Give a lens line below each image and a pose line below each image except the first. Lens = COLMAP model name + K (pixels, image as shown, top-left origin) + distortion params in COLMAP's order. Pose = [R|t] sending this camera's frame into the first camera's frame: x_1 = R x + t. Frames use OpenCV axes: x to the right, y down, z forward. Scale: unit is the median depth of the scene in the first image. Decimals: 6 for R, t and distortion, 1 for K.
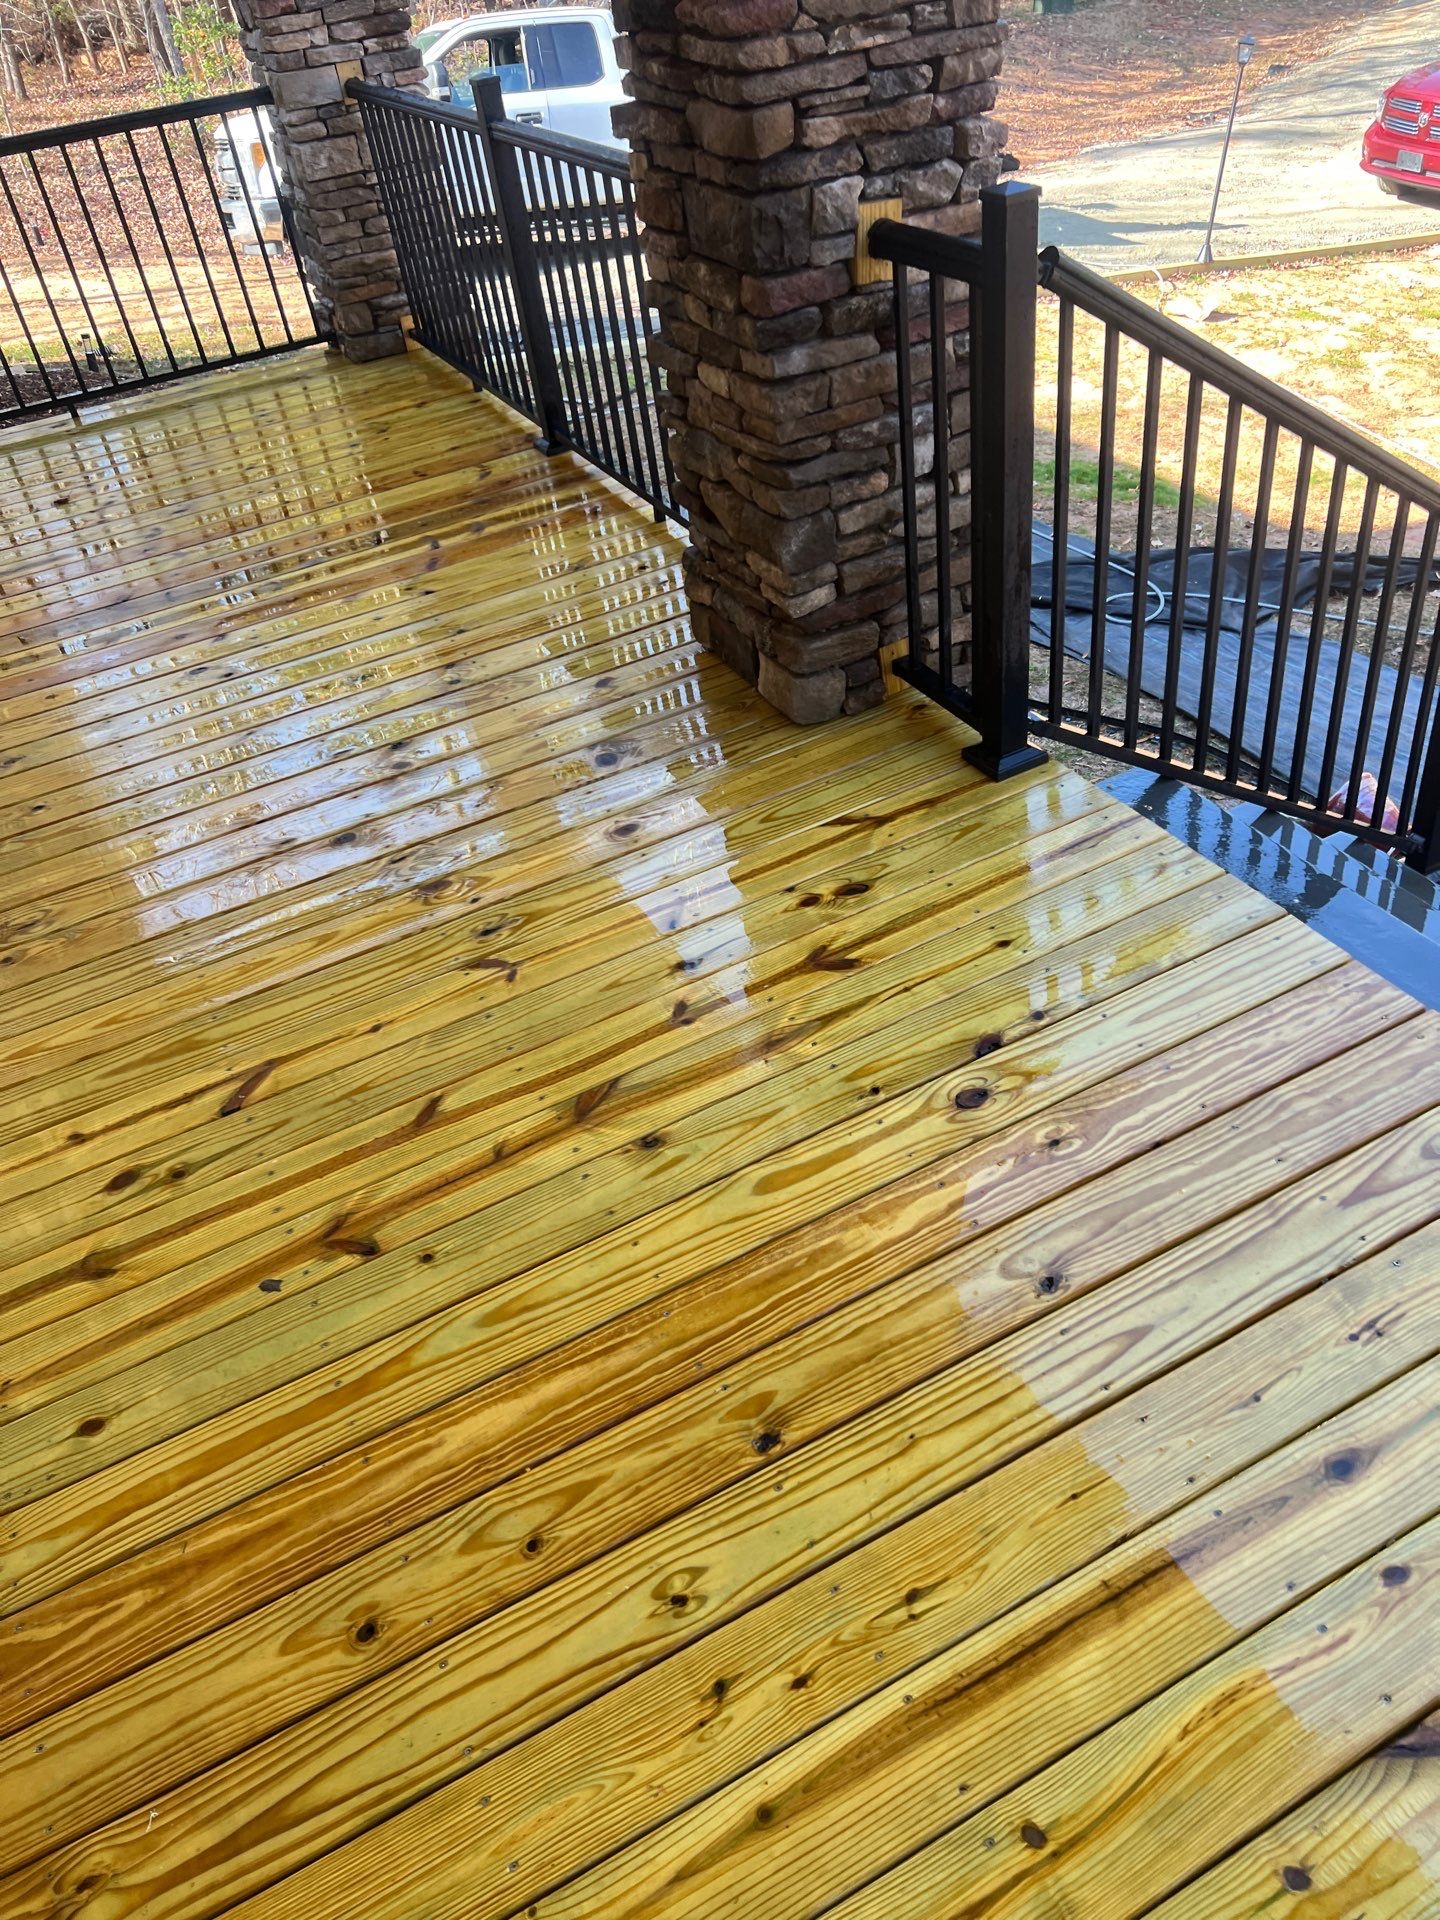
lens RADIAL K [[1451.6, 0, 753.8], [0, 1451.6, 966.1], [0, 0, 1]] dist [0.049253, -0.070361]
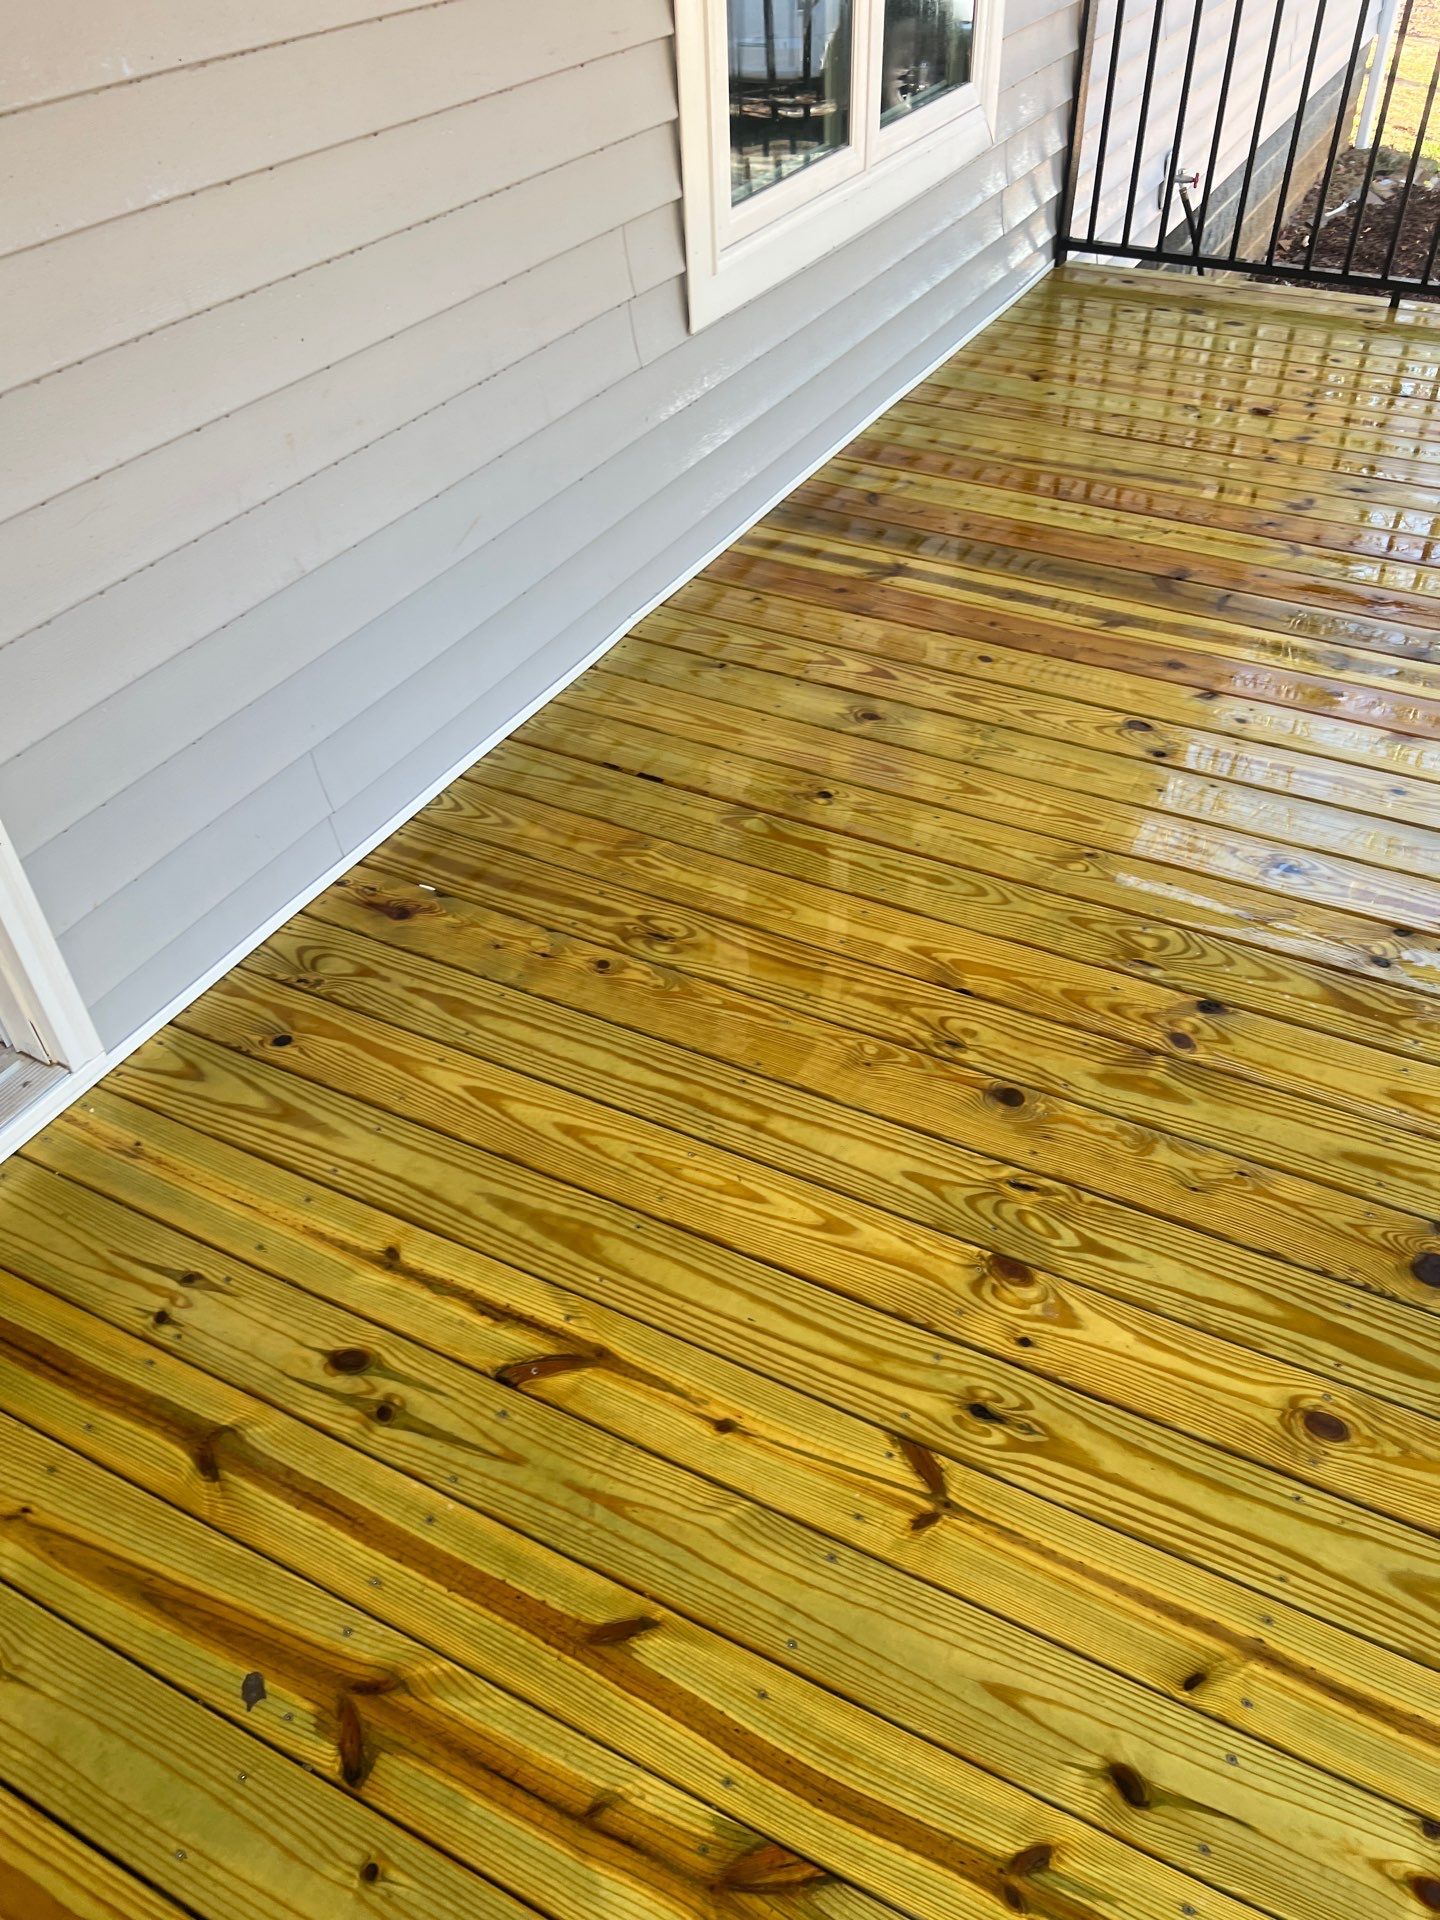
lens RADIAL K [[1451.6, 0, 753.8], [0, 1451.6, 966.1], [0, 0, 1]] dist [0.049253, -0.070361]
pose [[0.572811, 0.615058, -0.541841, -0.018404], [-0.546408, 0.779257, 0.306915, -0.327787], [0.611004, 0.120262, 0.782440, 0.446023]]
